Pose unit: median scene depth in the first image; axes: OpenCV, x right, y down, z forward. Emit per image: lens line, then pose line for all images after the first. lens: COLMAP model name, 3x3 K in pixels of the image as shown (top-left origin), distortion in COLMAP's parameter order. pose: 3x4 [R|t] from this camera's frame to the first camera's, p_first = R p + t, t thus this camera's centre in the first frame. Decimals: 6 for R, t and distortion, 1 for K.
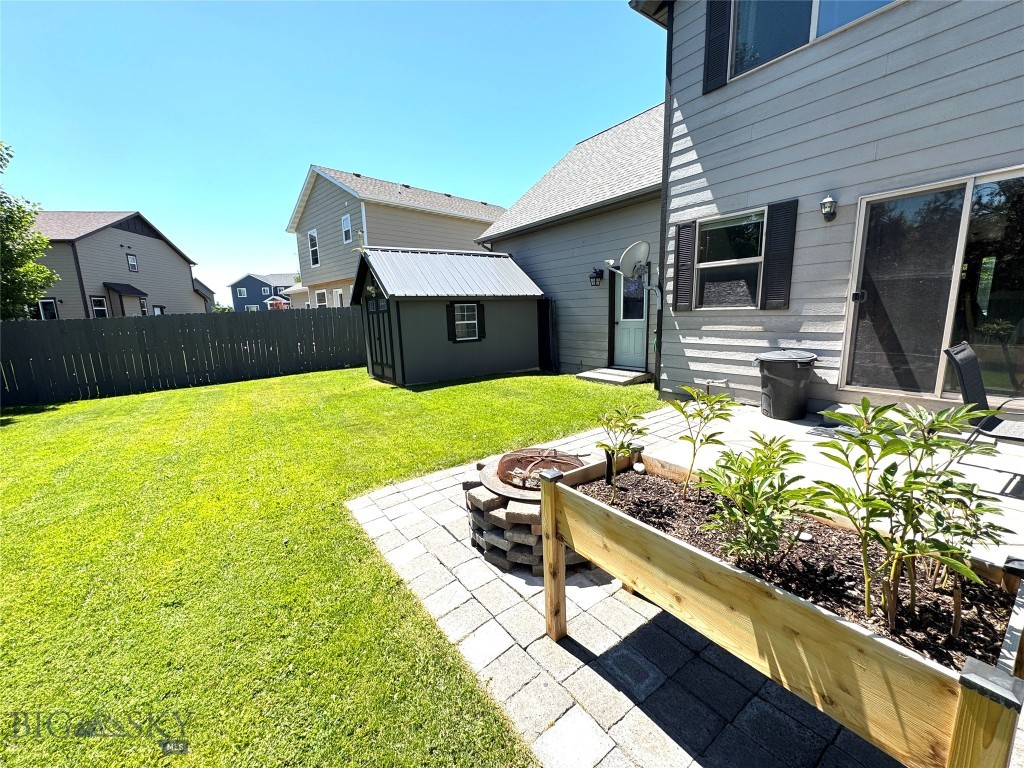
lens RADIAL K [[409.4, 0, 510.6], [0, 409.4, 385.2], [0, 0, 1]] dist [-0.004068, 0.000213]
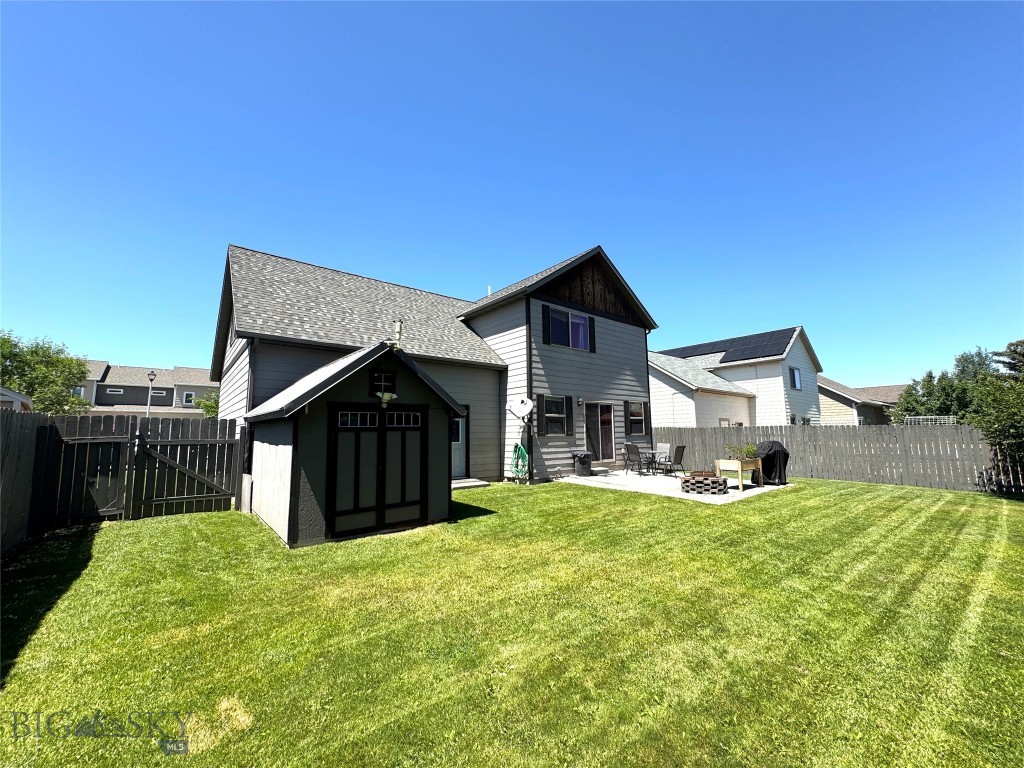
lens RADIAL K [[409.4, 0, 512.9], [0, 409.4, 389.0], [0, 0, 1]] dist [-0.004068, 0.000213]
pose [[-0.066708, 0.139088, 0.988031, -1.595836], [0.184958, 0.974798, -0.124738, -0.180928], [-0.980480, 0.174423, -0.090752, 1.280730]]
